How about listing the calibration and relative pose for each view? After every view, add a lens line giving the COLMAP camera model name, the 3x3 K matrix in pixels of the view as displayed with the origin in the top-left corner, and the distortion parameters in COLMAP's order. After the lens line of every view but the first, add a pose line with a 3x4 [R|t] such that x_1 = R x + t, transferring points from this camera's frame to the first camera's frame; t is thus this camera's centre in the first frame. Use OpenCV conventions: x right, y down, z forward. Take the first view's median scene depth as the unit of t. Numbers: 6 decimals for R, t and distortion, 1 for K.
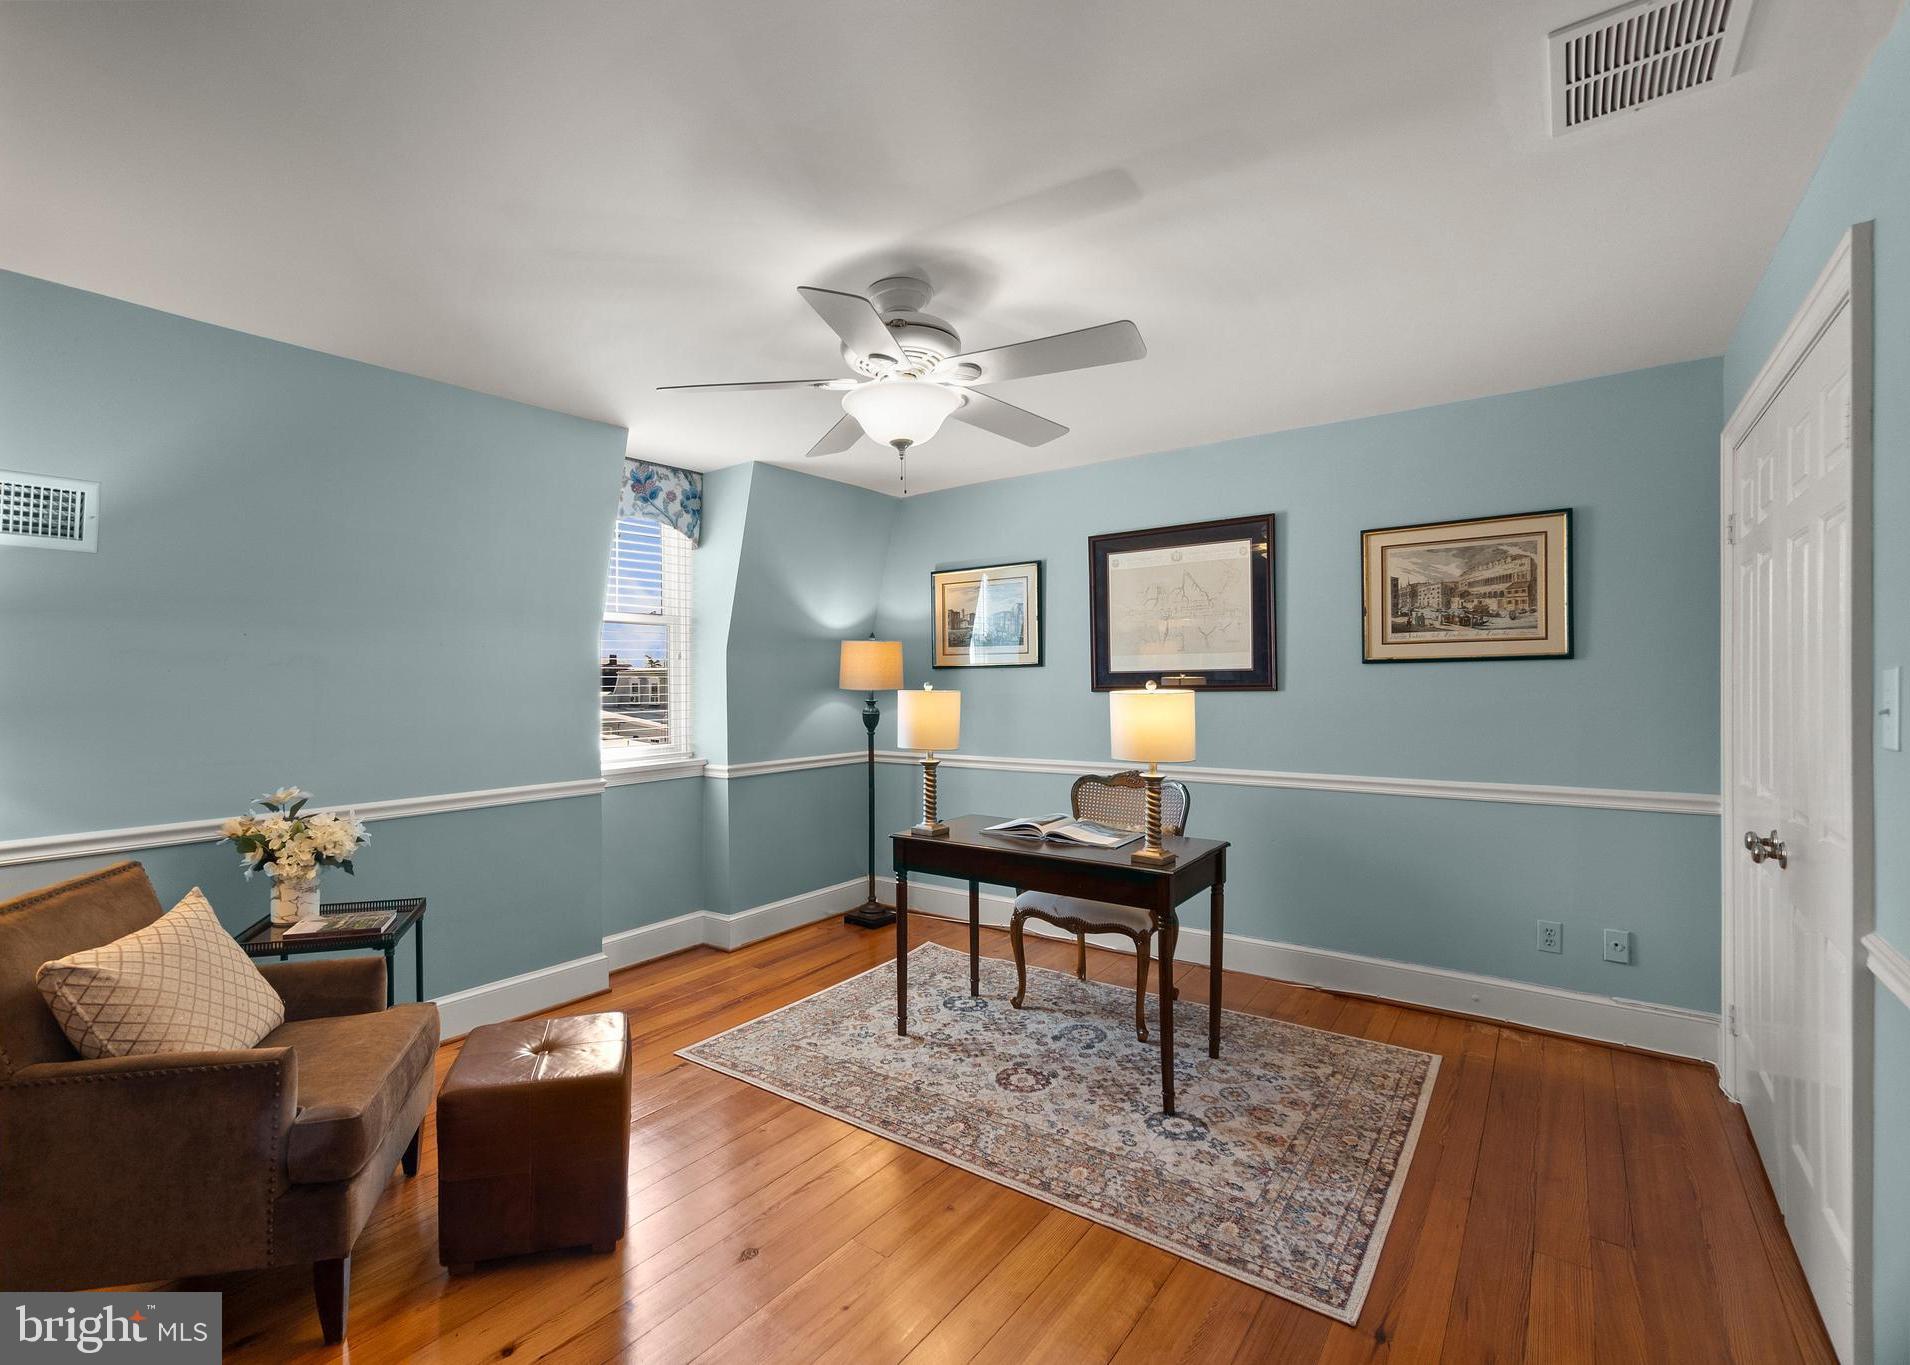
lens RADIAL K [[882.1, 0, 885.2], [0, 882.1, 671.3], [0, 0, 1]] dist [-0.001880, -0.000777]
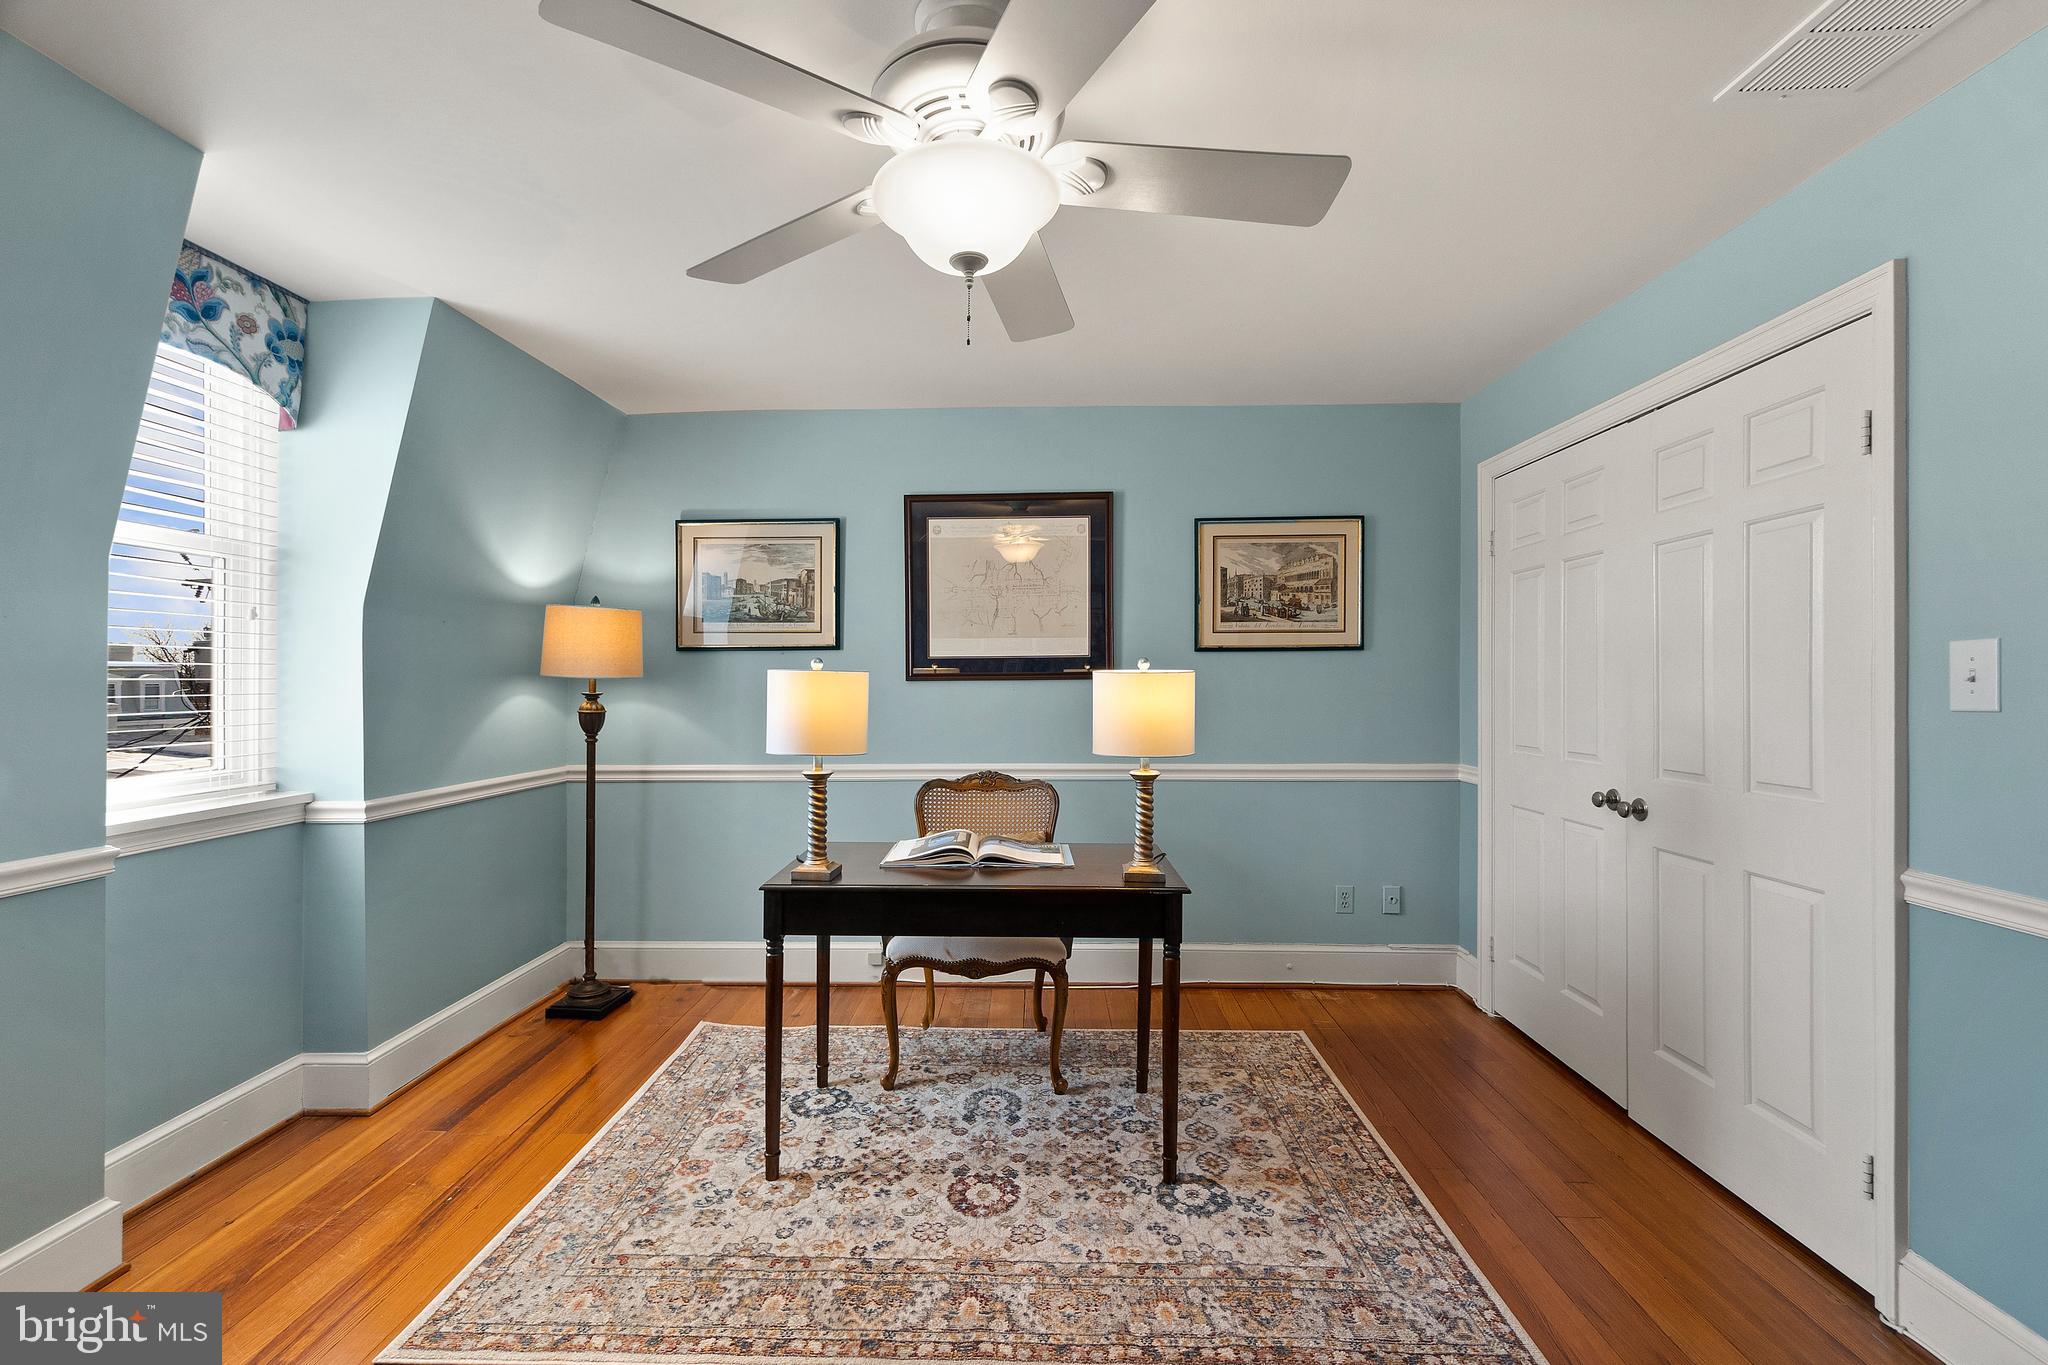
lens RADIAL K [[885.4, 0, 1024.0], [0, 885.4, 676.0], [0, 0, 1]] dist [-0.004081, 0.001337]
pose [[0.803538, 0.009197, 0.595183, -0.216068], [-0.011354, 0.999936, -0.000123, 0.021668], [-0.595145, -0.006659, 0.803590, 0.314264]]
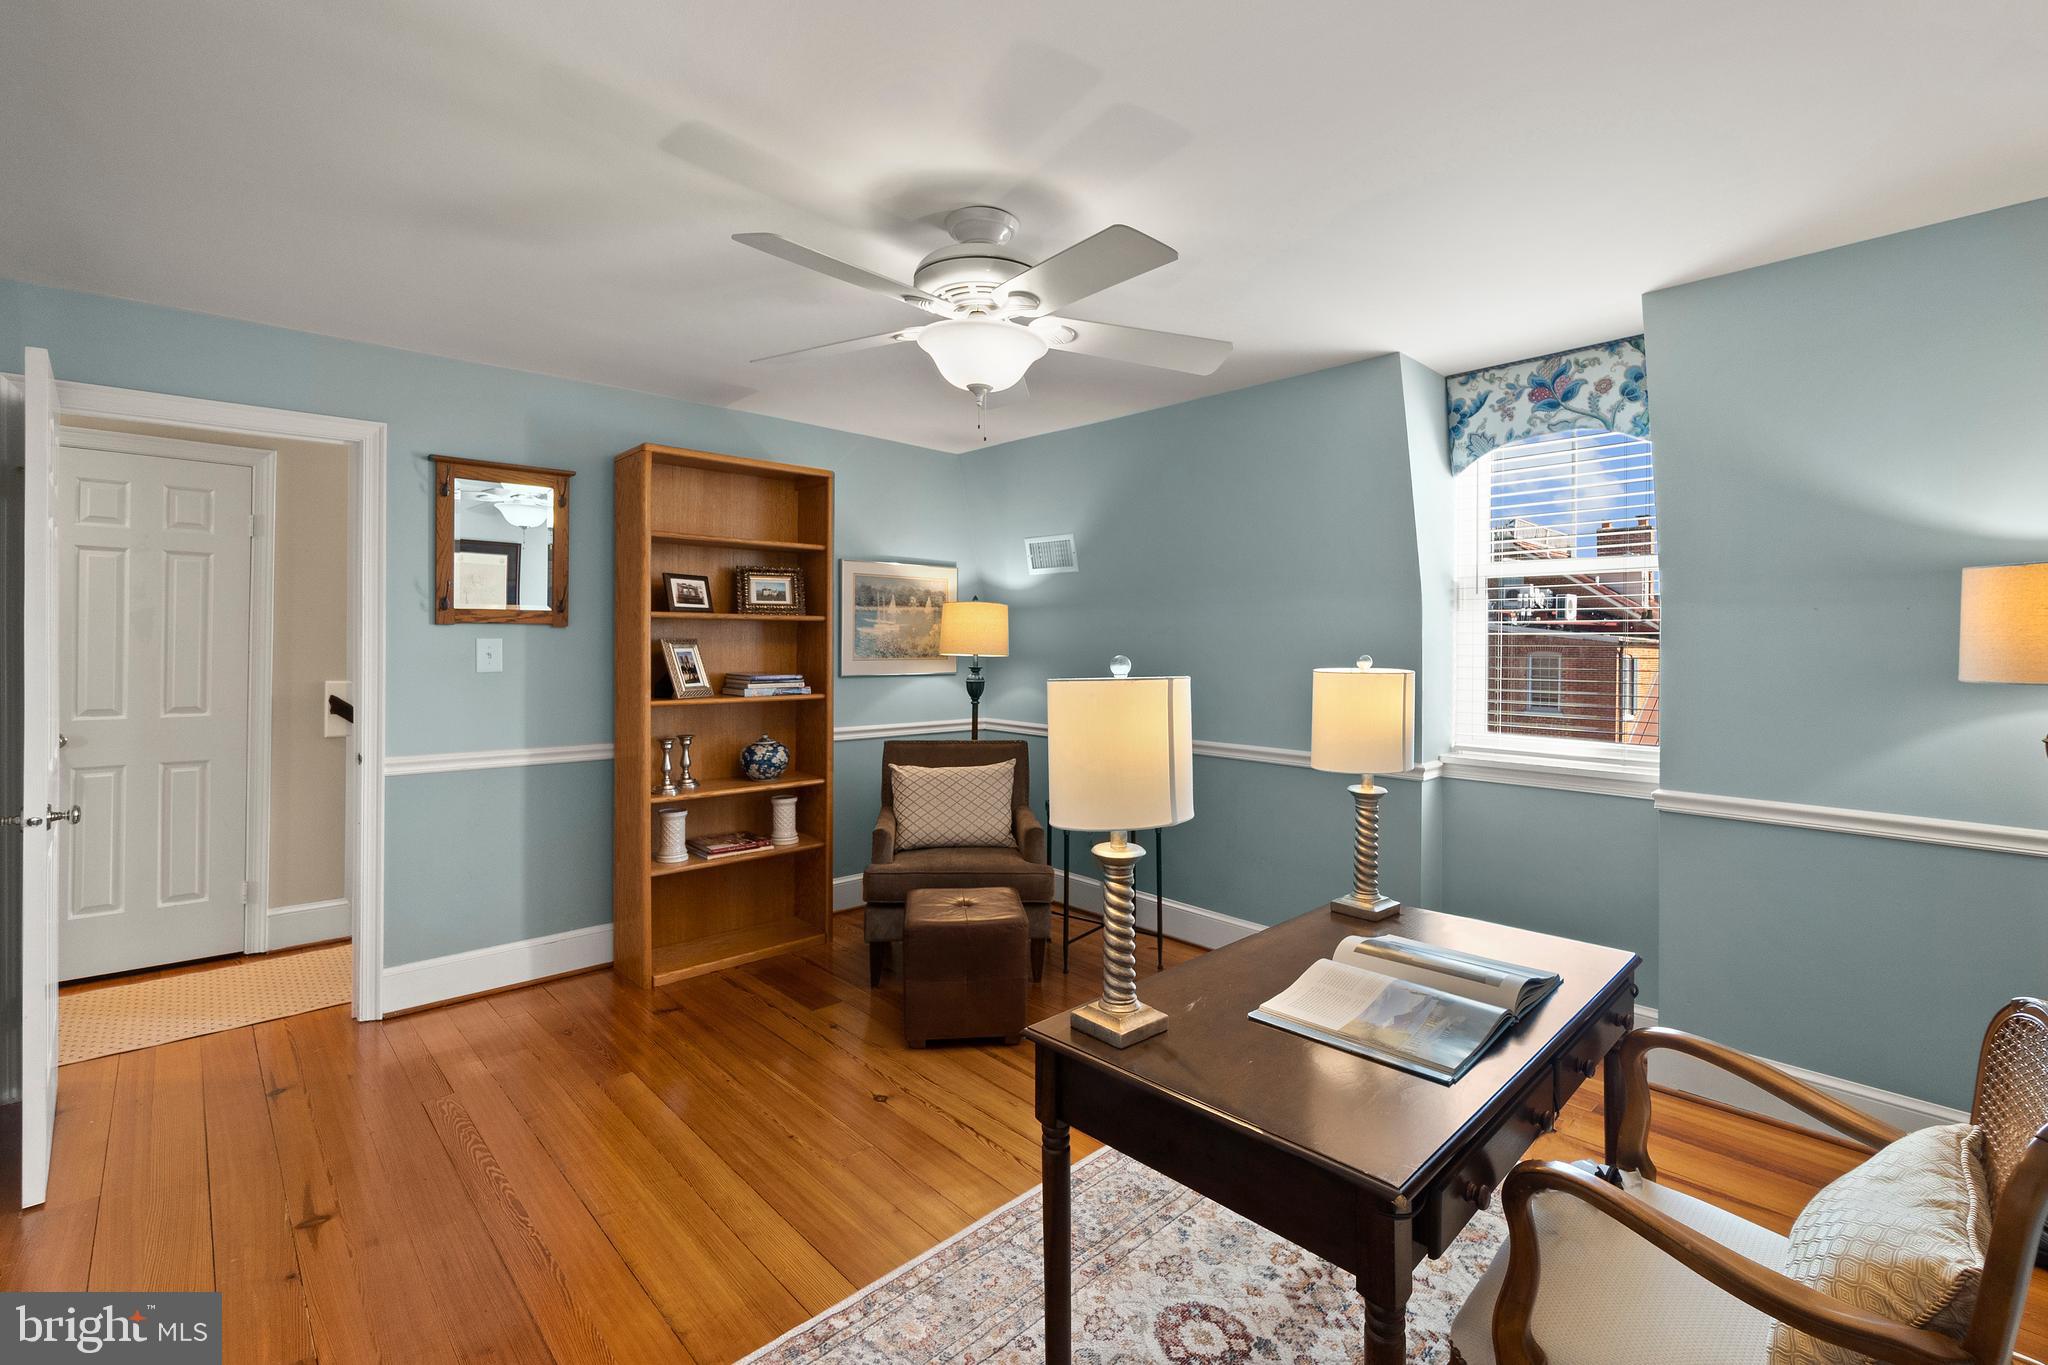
lens RADIAL K [[885.4, 0, 1039.4], [0, 885.4, 647.0], [0, 0, 1]] dist [-0.004081, 0.001337]
pose [[-0.130788, 0.008831, -0.991371, 0.609640], [-0.002636, 0.999954, 0.009256, 0.001069], [0.991407, 0.003824, -0.130758, 0.791317]]
